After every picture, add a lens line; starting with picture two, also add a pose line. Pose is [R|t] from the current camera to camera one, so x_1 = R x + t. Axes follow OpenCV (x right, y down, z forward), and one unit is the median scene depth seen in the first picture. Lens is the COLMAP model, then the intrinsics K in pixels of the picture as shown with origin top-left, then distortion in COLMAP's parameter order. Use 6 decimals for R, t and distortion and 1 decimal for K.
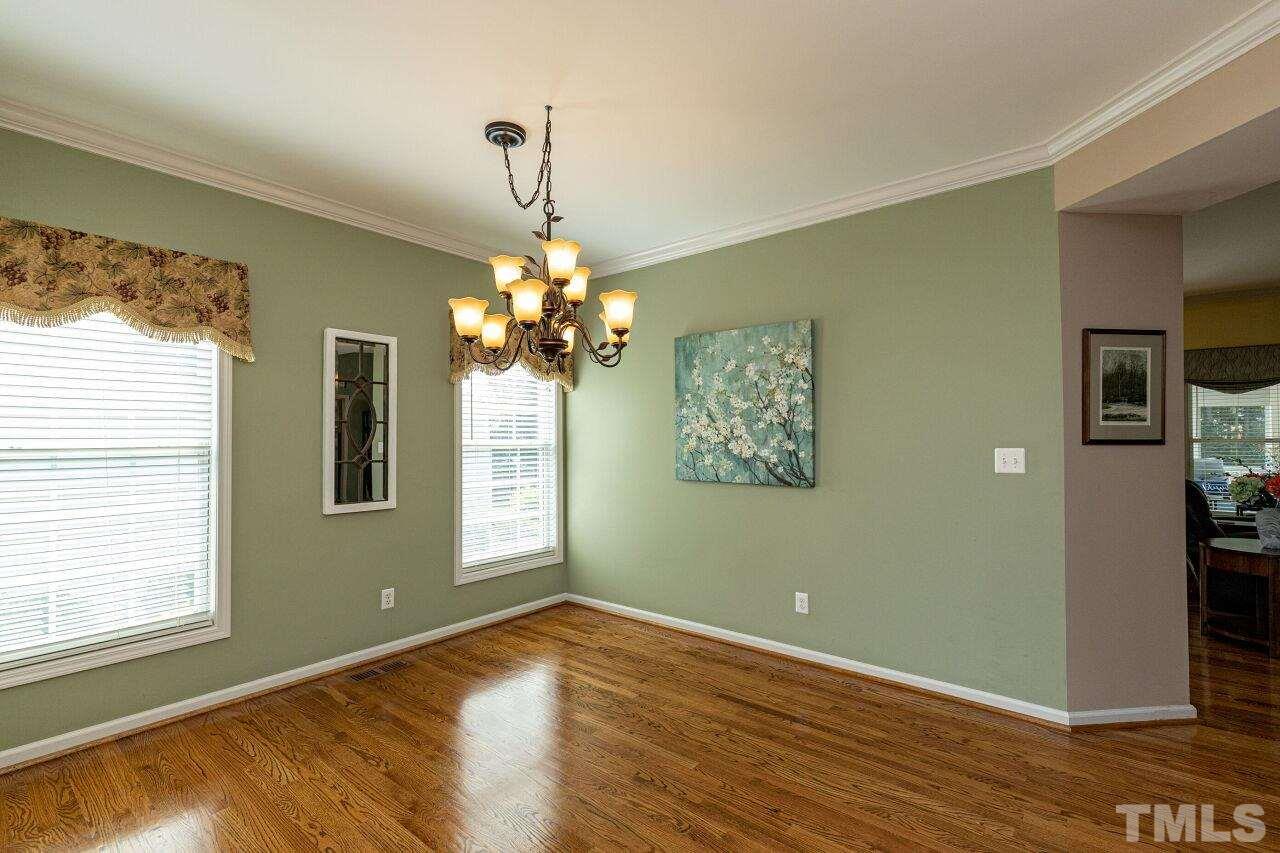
lens RADIAL K [[572.5, 0, 643.5], [0, 572.5, 428.1], [0, 0, 1]] dist [-0.000230, -0.000241]
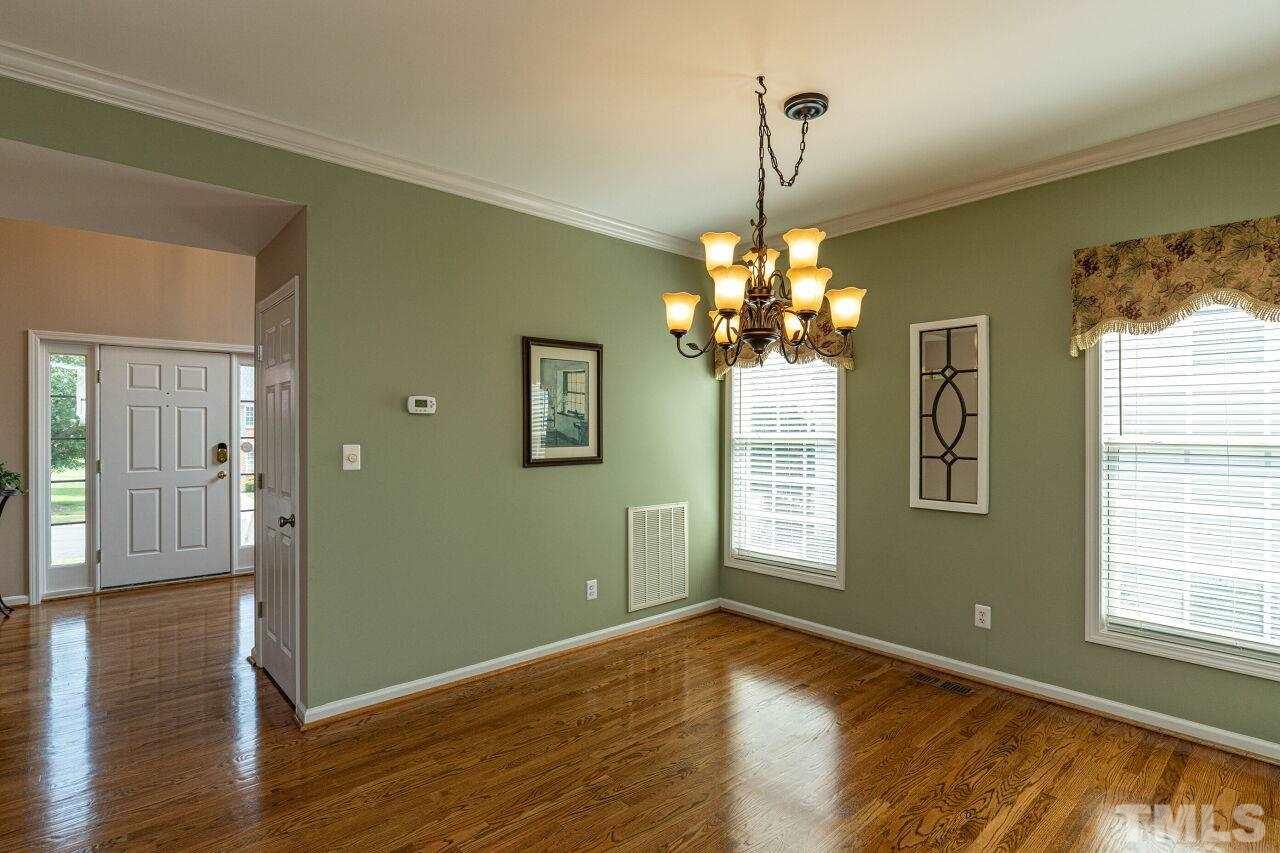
lens RADIAL K [[634.3, 0, 705.7], [0, 634.3, 439.4], [0, 0, 1]] dist [-0.011349, 0.002045]
pose [[-0.117054, 0.009311, -0.993082, 0.613861], [0.015056, 0.999858, 0.007600, 0.015559], [0.993011, -0.014062, -0.117178, 0.765677]]
